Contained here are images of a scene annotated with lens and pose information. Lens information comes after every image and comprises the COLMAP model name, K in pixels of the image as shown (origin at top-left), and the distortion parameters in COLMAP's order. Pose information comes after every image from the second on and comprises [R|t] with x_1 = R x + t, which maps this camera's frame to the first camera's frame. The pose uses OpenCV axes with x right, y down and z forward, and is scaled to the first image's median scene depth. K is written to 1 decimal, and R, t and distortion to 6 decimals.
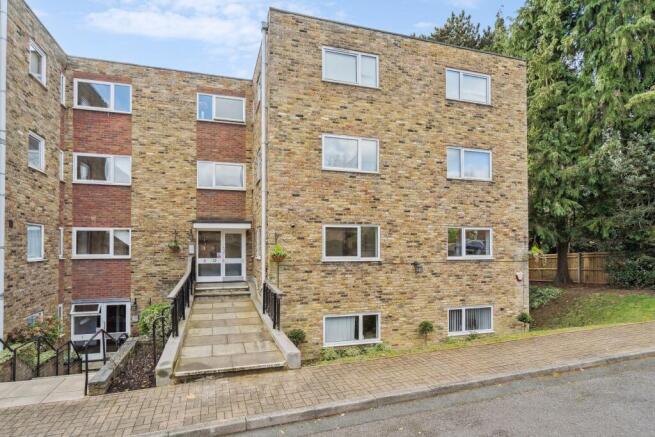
lens RADIAL K [[323.1, 0, 327.5], [0, 323.1, 218.5], [0, 0, 1]] dist [0.000230, 0.000144]
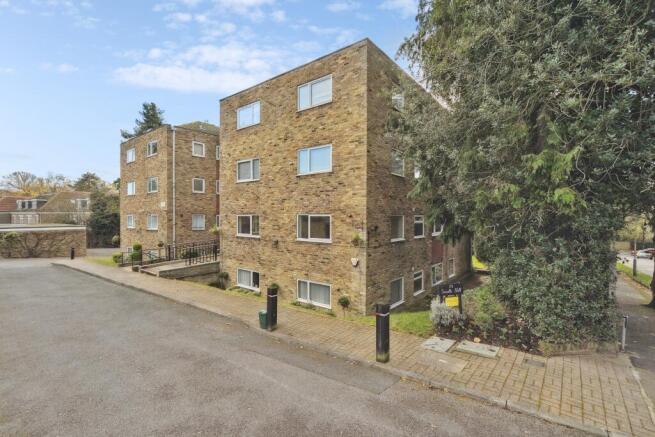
lens RADIAL K [[323.1, 0, 327.5], [0, 323.1, 218.5], [0, 0, 1]] dist [0.000230, 0.000144]
pose [[0.549267, -0.012271, -0.835557, 1.474740], [0.026158, 0.999655, 0.002514, 0.041350], [0.835238, -0.023237, 0.549398, 0.402767]]
